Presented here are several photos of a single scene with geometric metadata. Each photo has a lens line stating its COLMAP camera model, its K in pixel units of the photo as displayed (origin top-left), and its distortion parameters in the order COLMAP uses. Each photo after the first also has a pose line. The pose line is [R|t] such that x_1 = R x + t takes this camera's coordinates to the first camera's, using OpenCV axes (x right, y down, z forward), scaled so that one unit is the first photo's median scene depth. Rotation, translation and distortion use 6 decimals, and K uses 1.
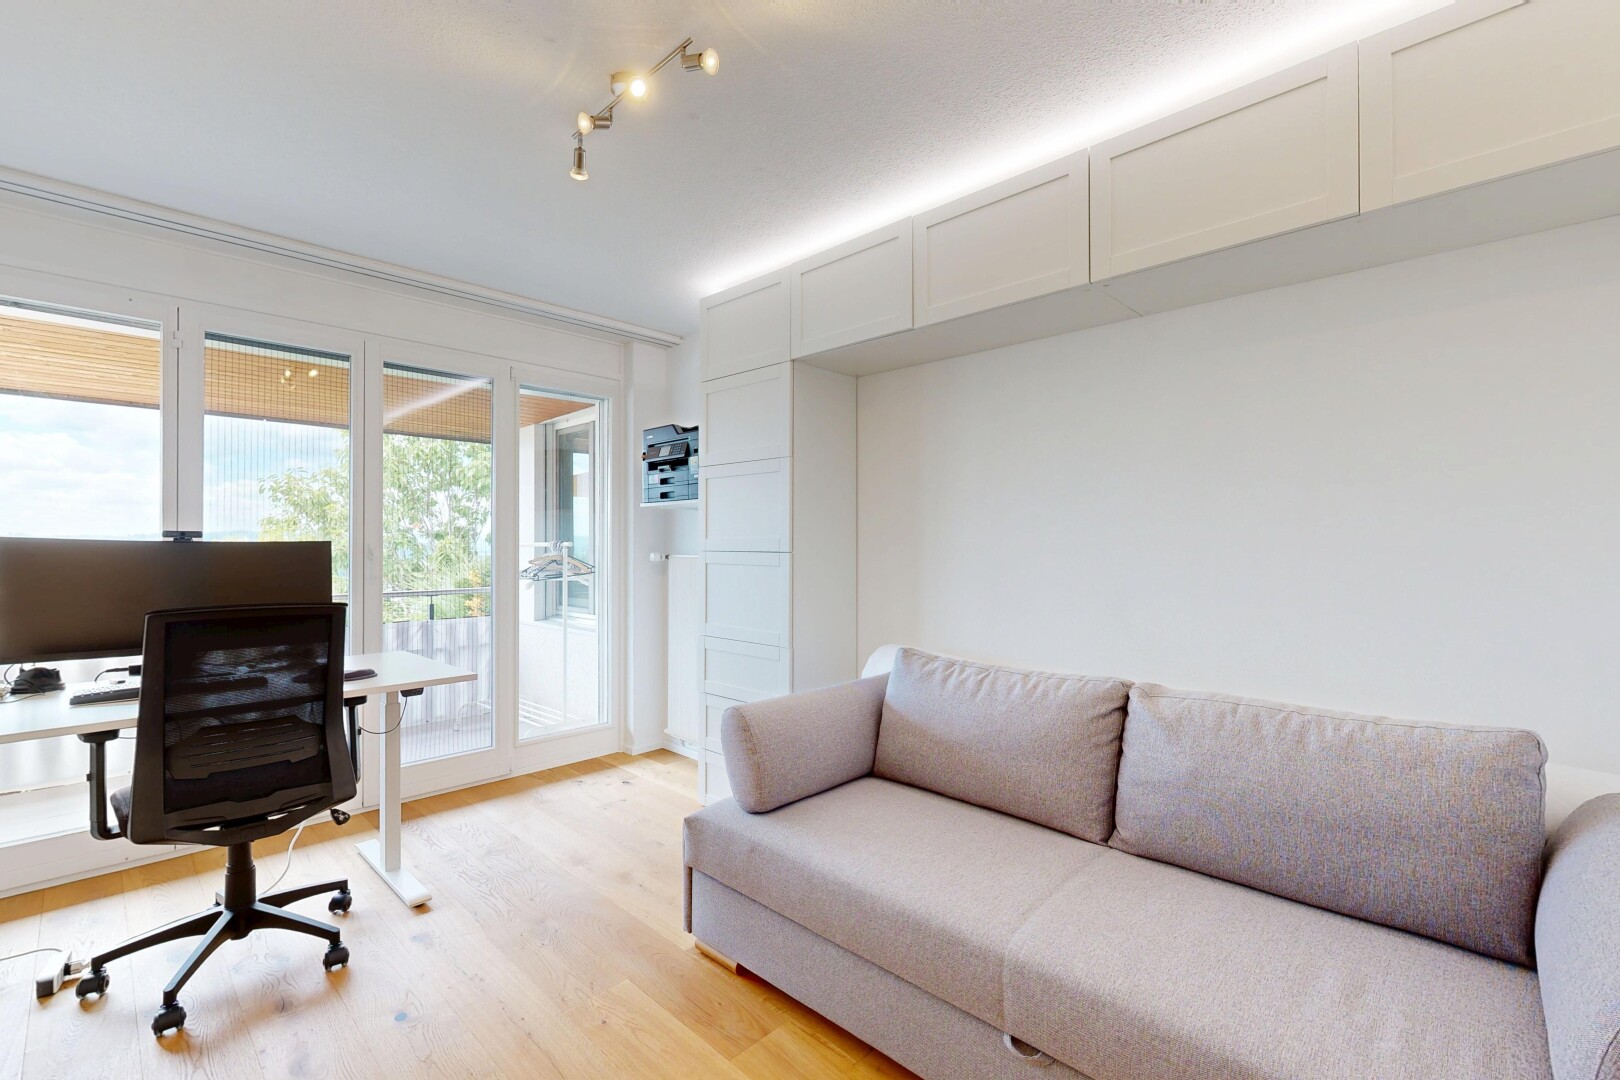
lens RADIAL K [[703.4, 0, 806.4], [0, 703.4, 537.1], [0, 0, 1]] dist [-0.001673, -0.000063]
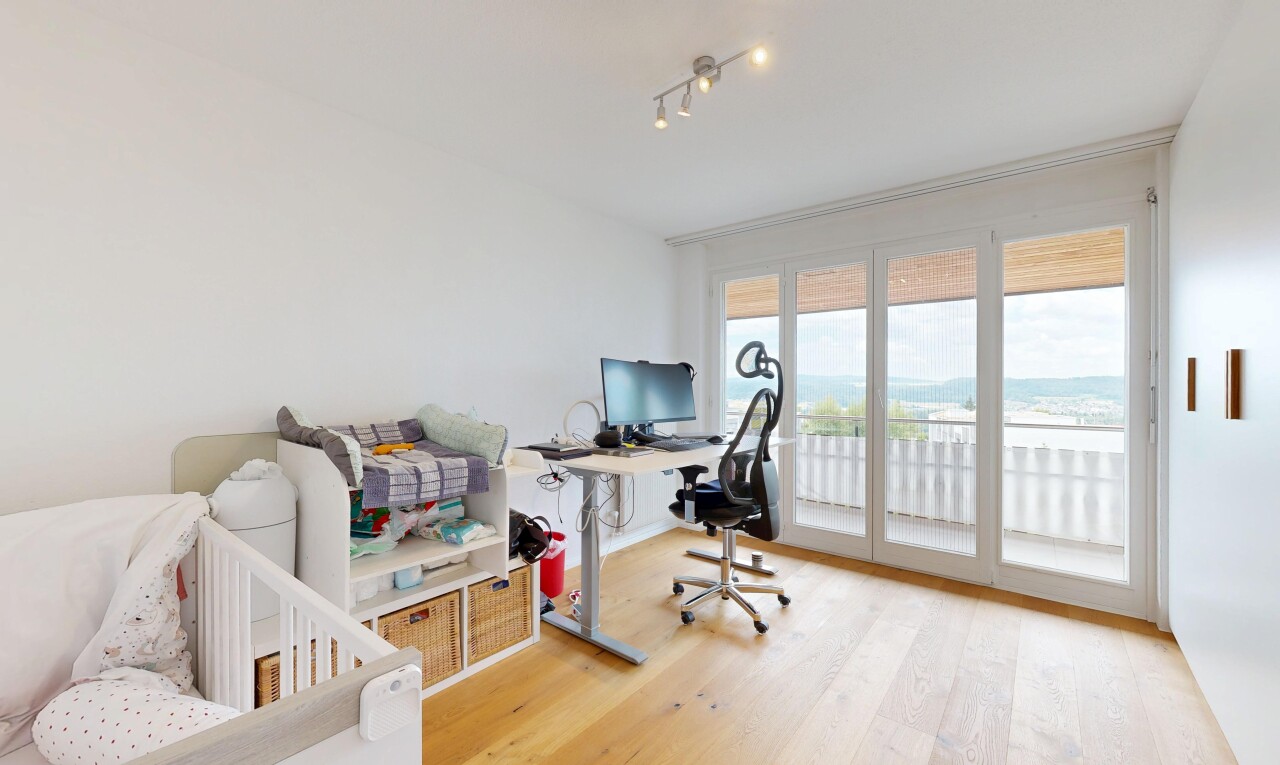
lens RADIAL K [[502.3, 0, 639.3], [0, 502.3, 384.8], [0, 0, 1]] dist [-0.001039, 0.000064]
pose [[0.098309, 0.004668, -0.995145, 0.343958], [0.006176, 0.999967, 0.005301, 0.001387], [0.995137, -0.006668, 0.098277, 0.350285]]
